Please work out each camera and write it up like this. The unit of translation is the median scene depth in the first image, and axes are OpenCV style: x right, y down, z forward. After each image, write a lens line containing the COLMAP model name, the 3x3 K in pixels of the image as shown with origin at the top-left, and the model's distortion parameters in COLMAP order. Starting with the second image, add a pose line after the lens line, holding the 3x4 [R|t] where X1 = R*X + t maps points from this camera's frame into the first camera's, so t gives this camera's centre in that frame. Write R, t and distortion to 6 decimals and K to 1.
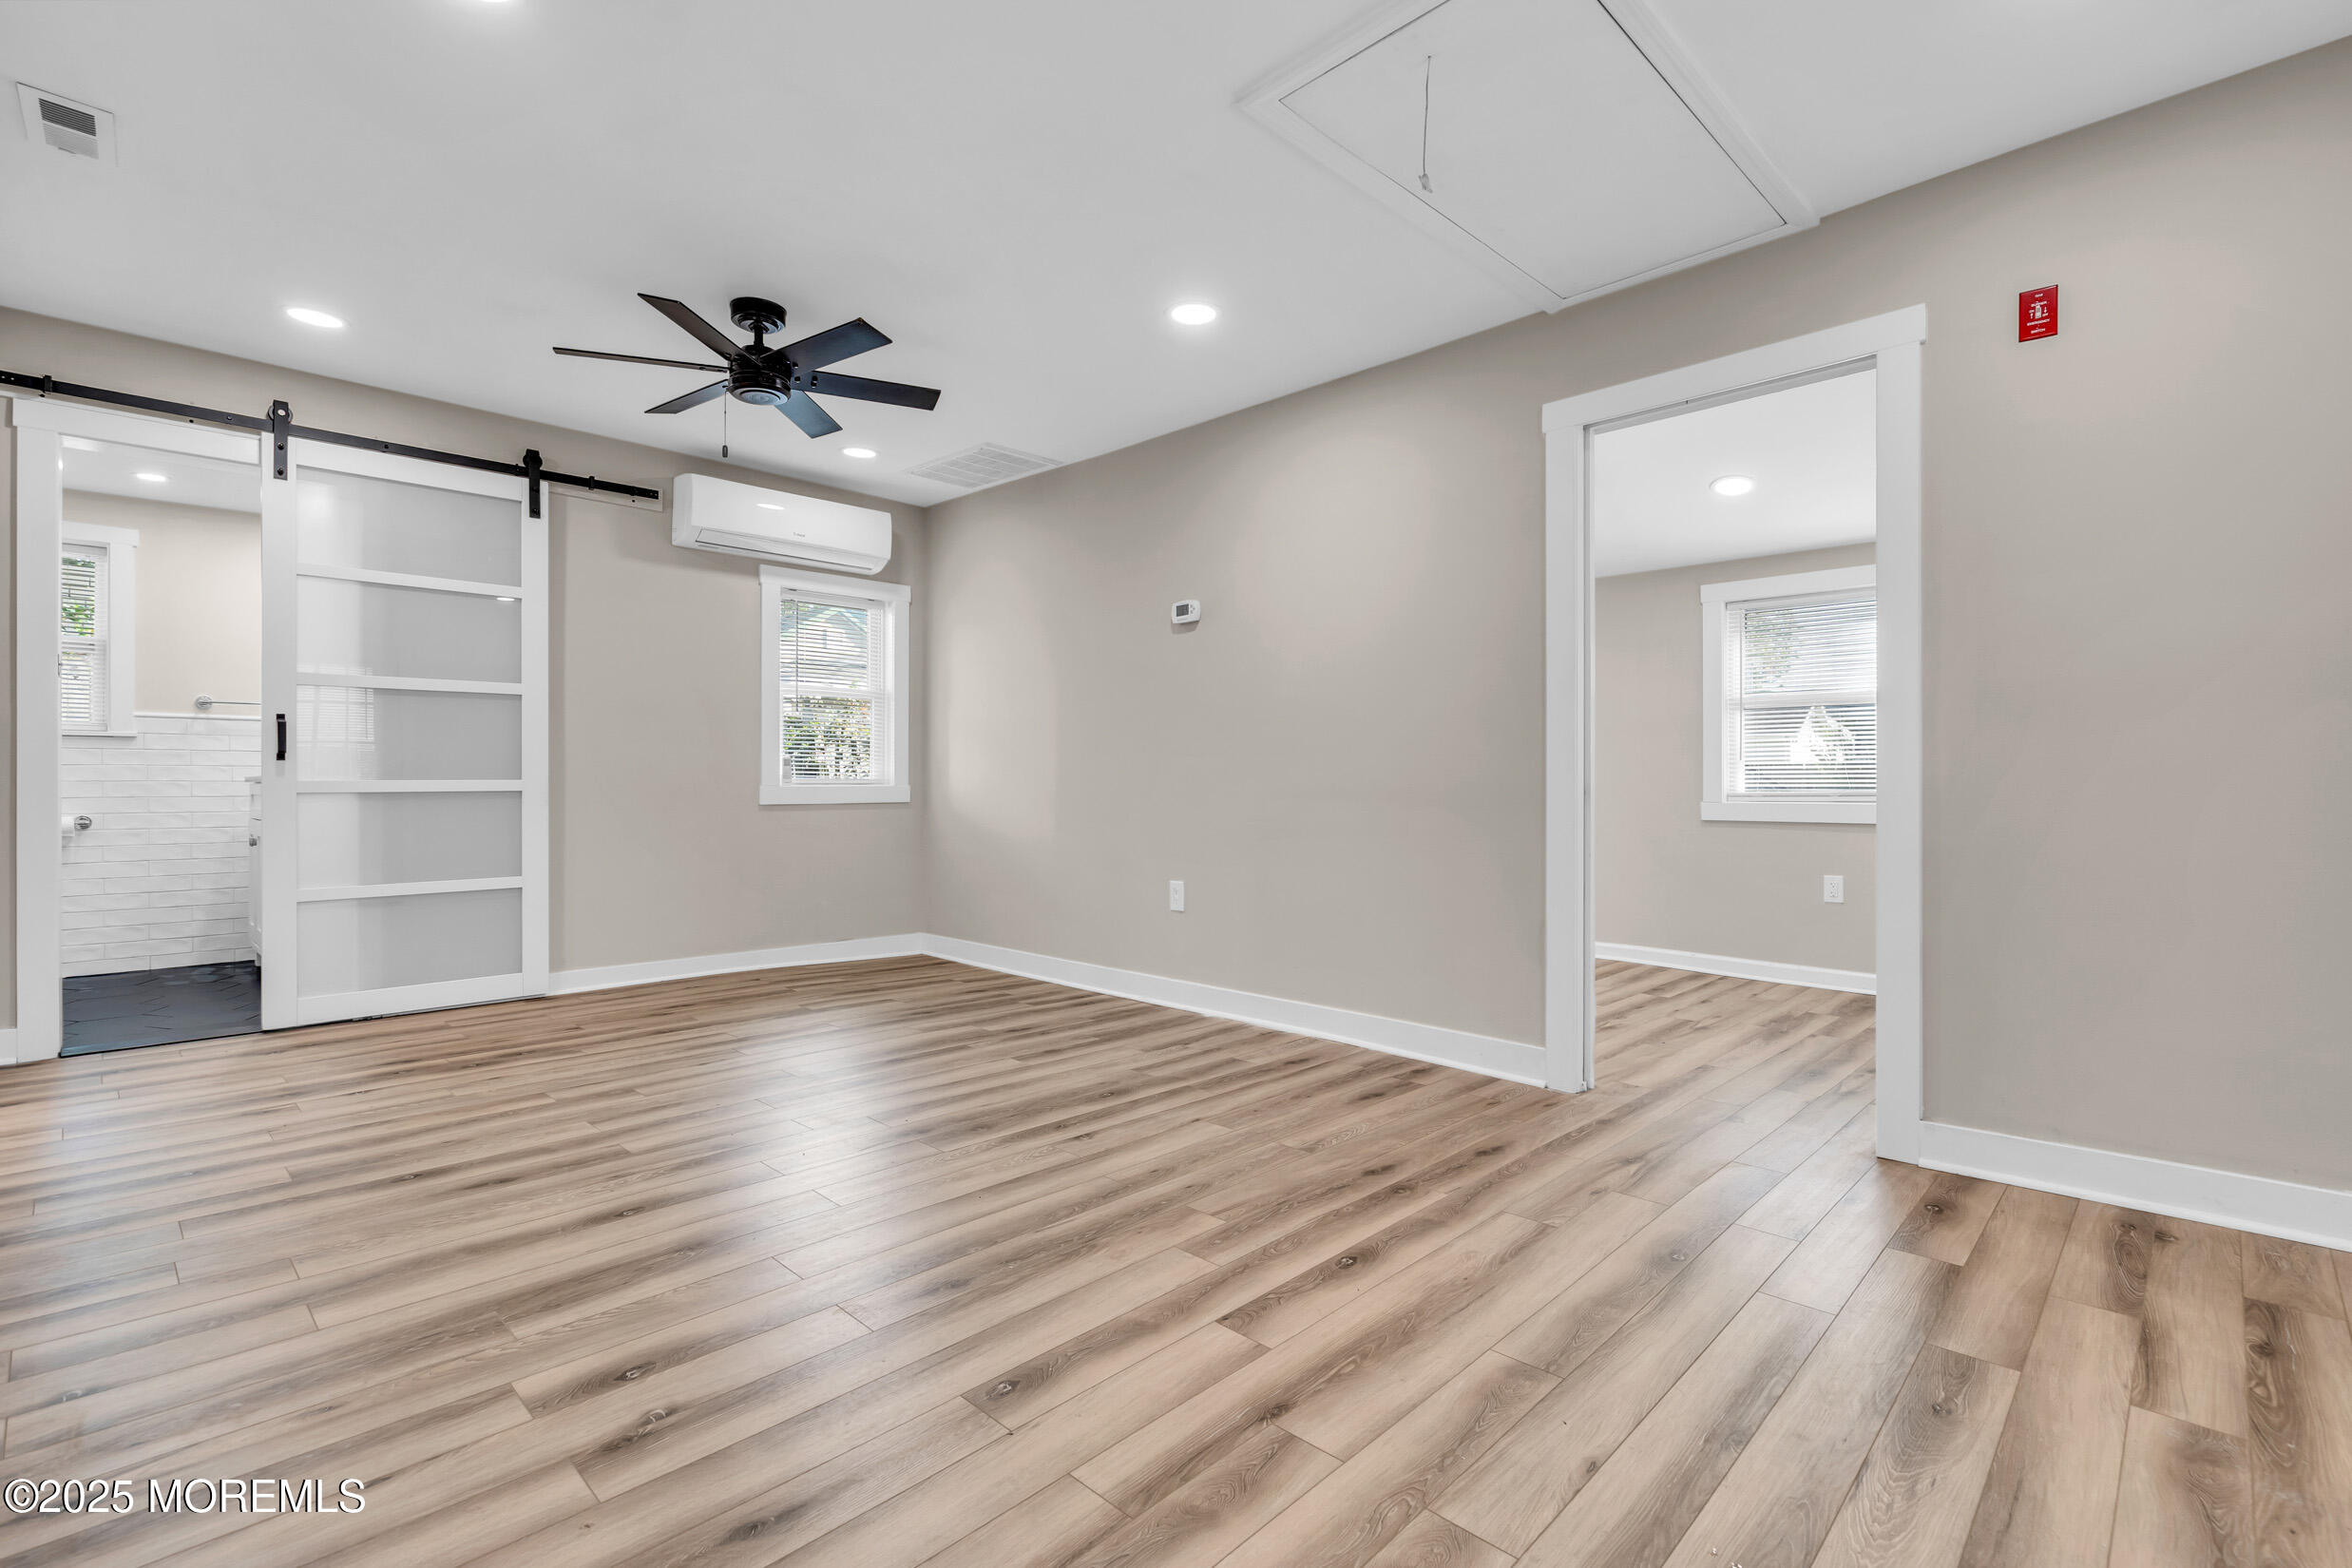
lens RADIAL K [[1069.7, 0, 1172.0], [0, 1069.7, 778.8], [0, 0, 1]] dist [-0.003642, 0.001044]
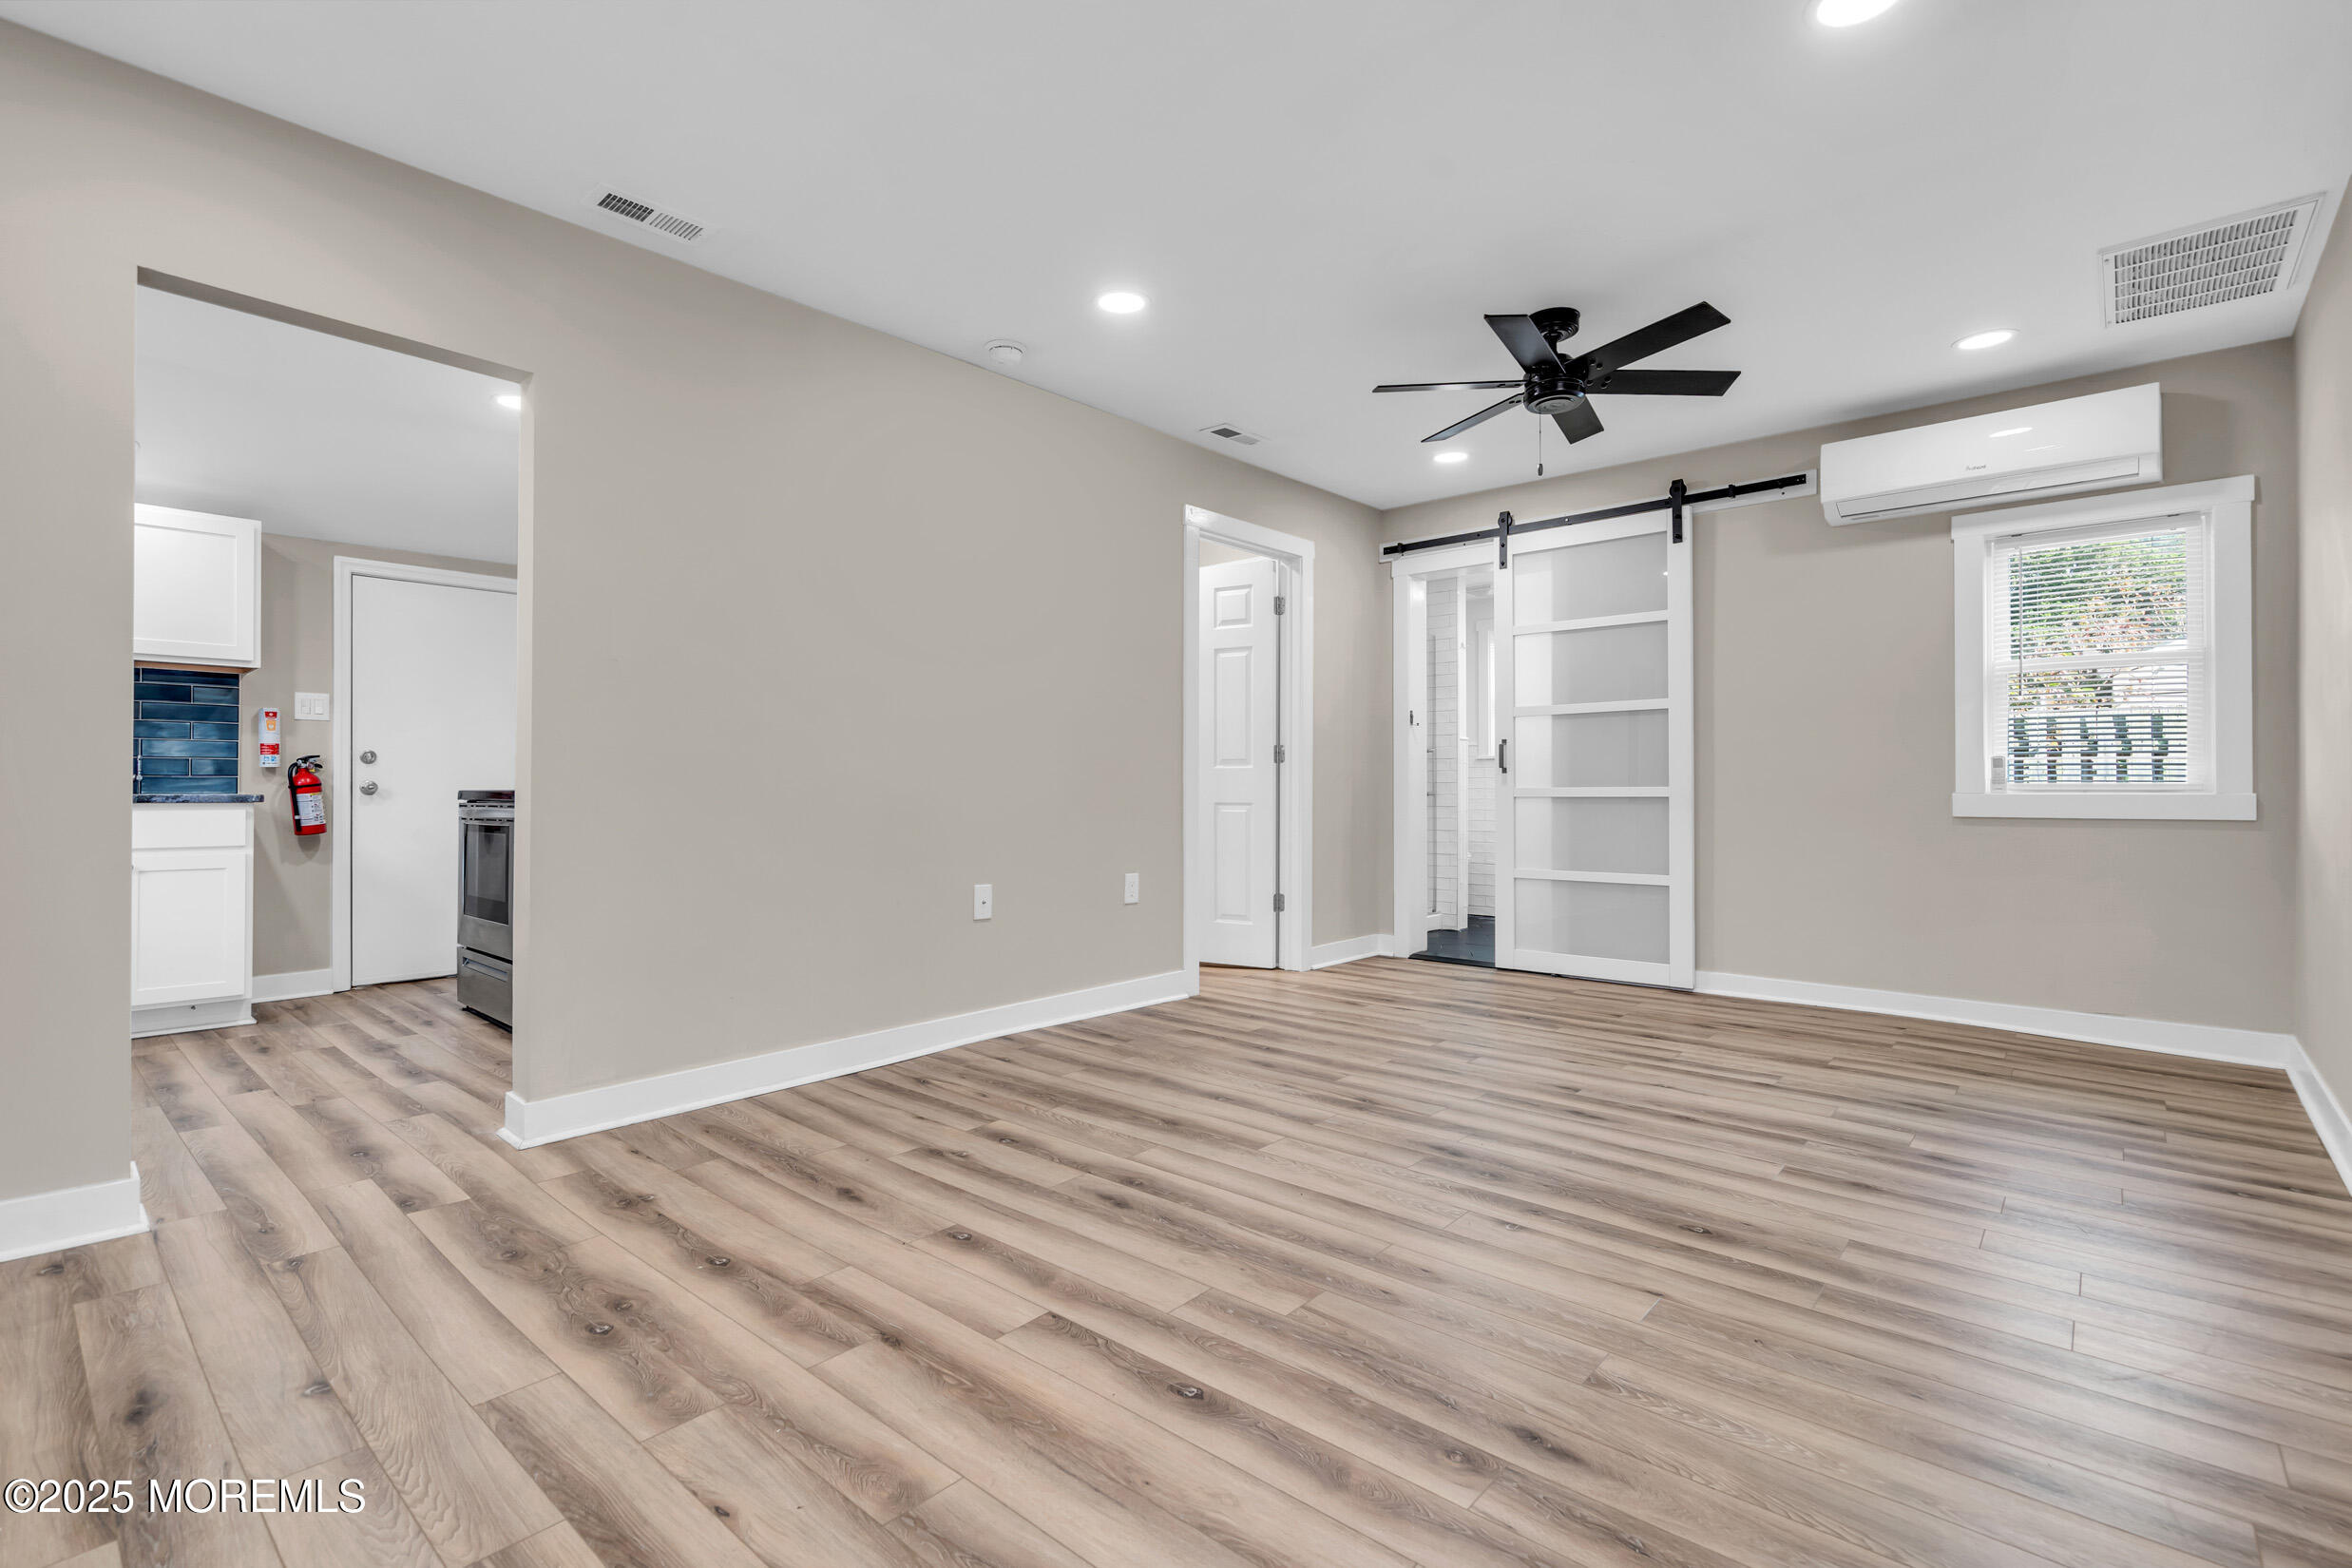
lens RADIAL K [[1069.7, 0, 1177.9], [0, 1069.7, 773.4], [0, 0, 1]] dist [-0.003642, 0.001044]
pose [[0.052955, -0.017252, -0.998448, 0.724983], [0.002750, 0.999849, -0.017131, 0.007490], [0.998593, -0.001839, 0.052994, 0.719976]]
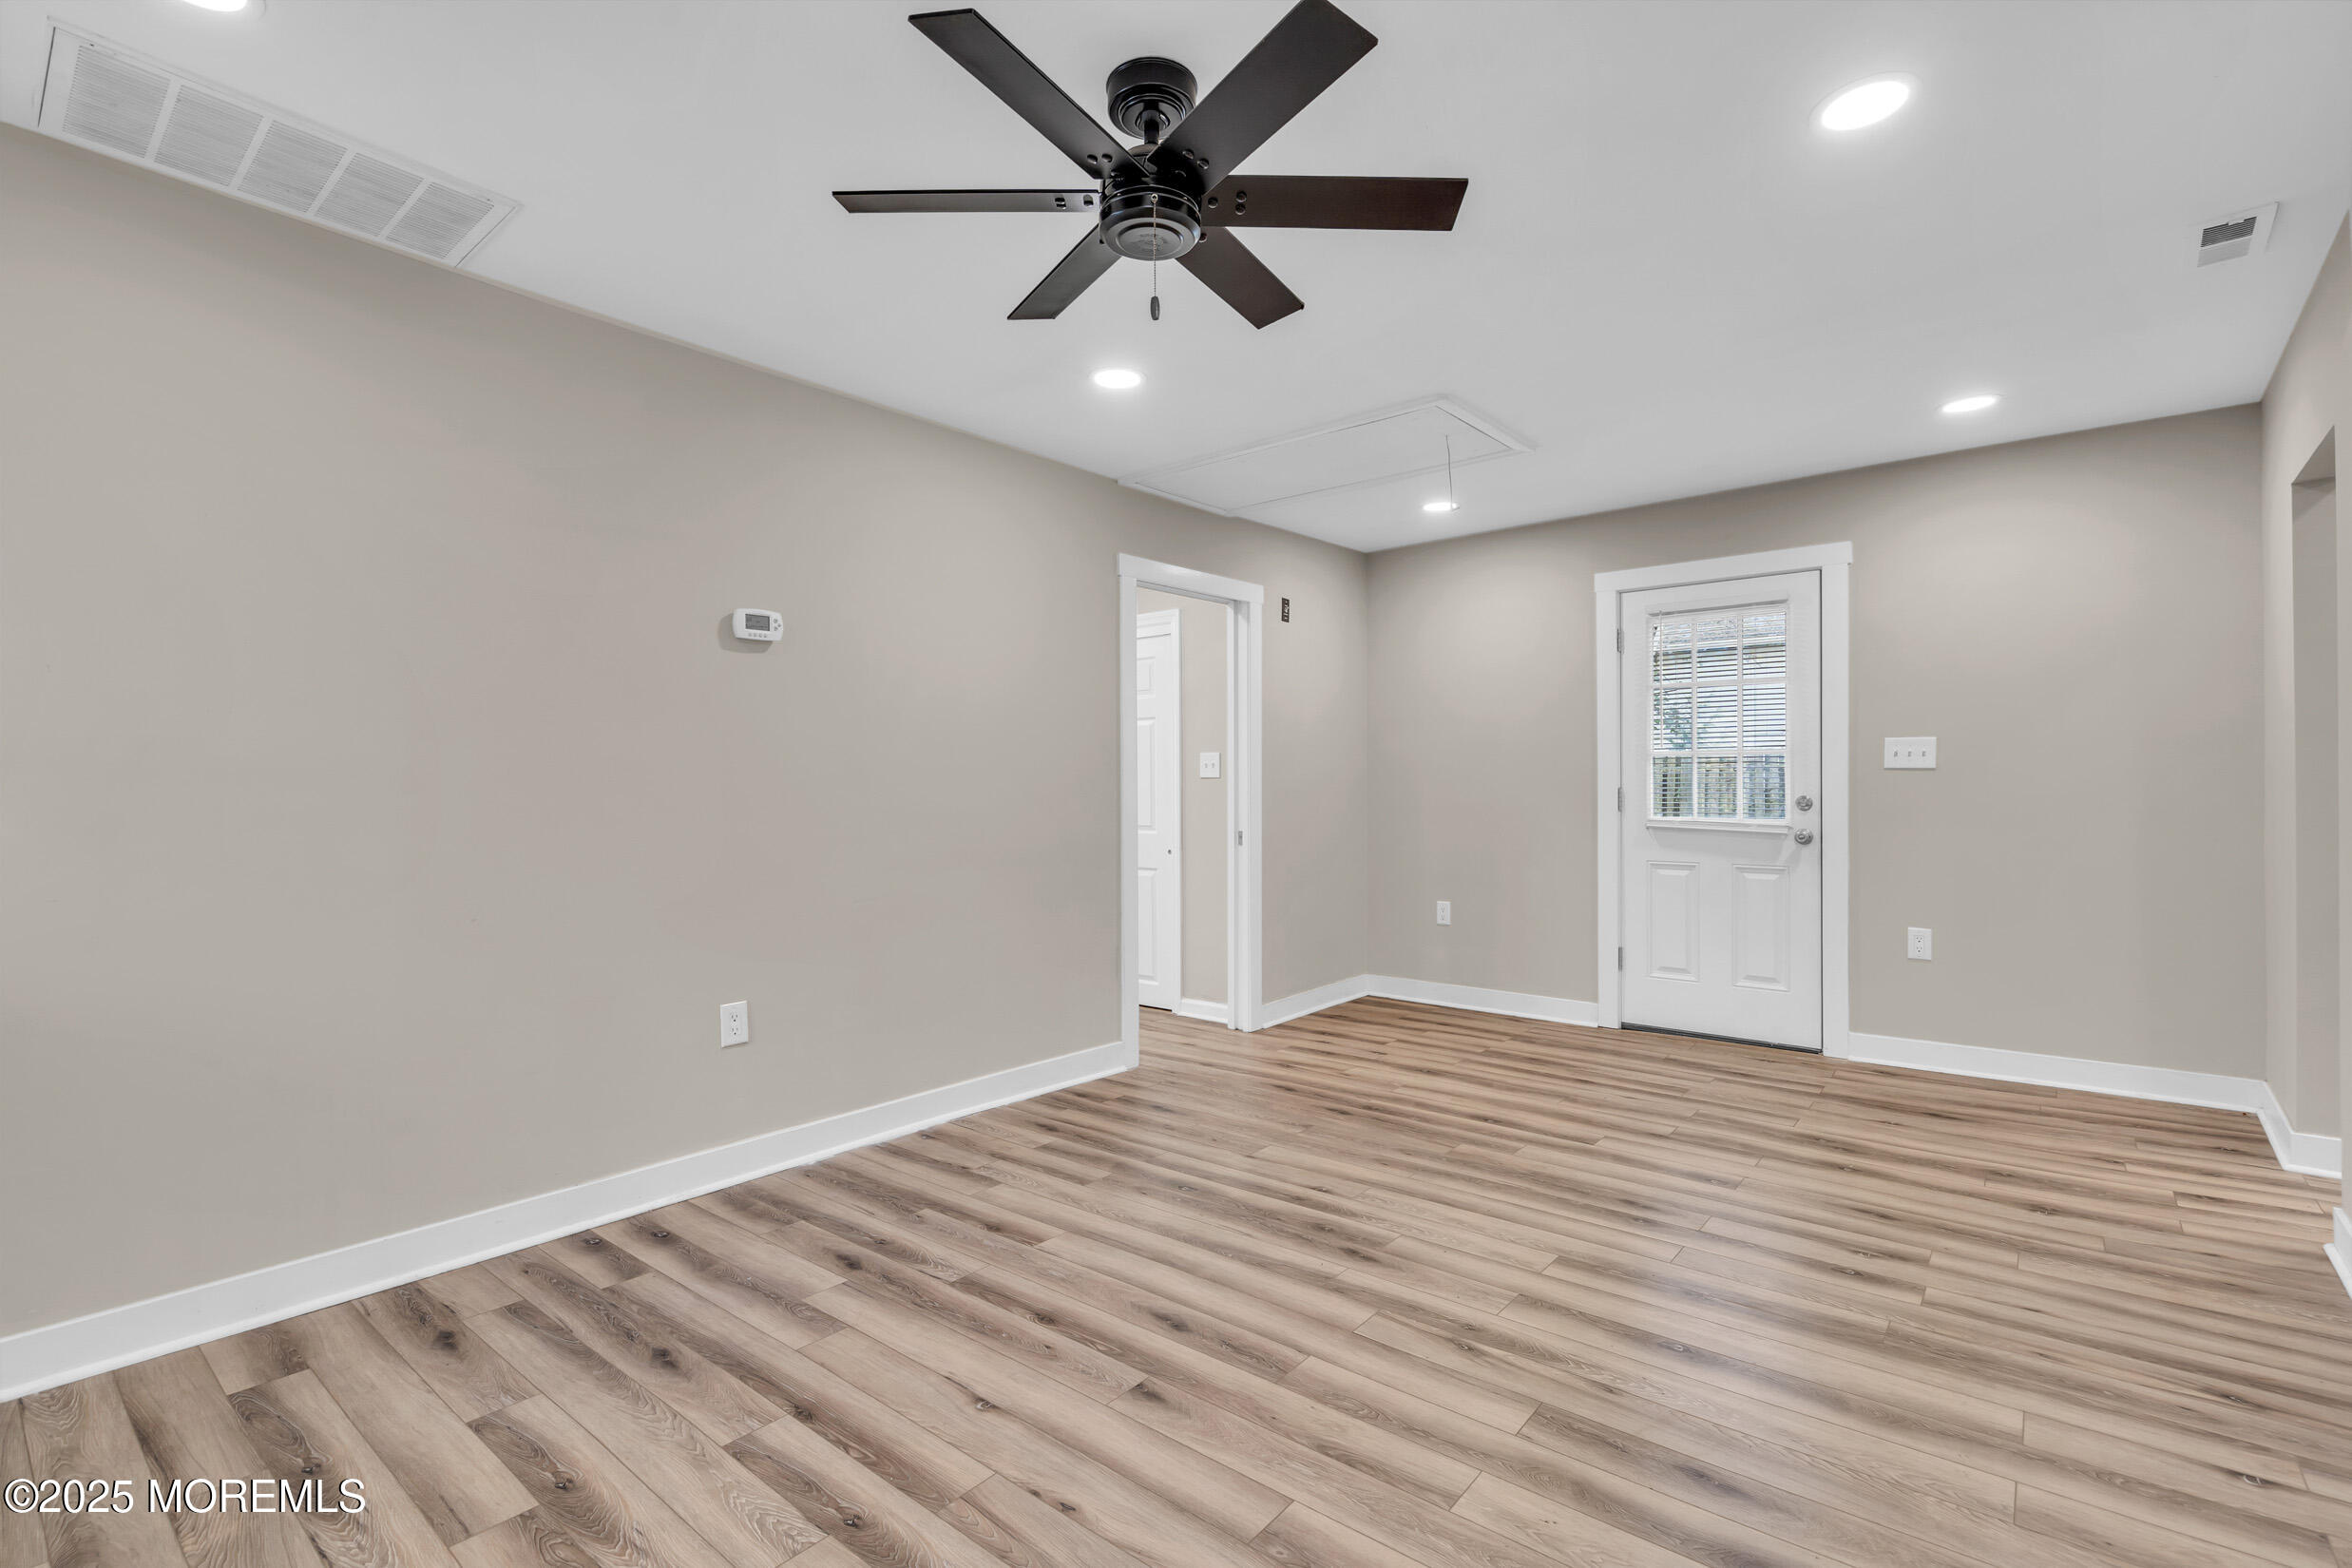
lens RADIAL K [[1069.7, 0, 1166.9], [0, 1069.7, 787.3], [0, 0, 1]] dist [-0.003642, 0.001044]
pose [[-0.073720, 0.000472, 0.997279, -1.172085], [0.002101, 0.999998, -0.000318, -0.073379], [-0.997277, 0.002072, -0.073720, 1.256732]]
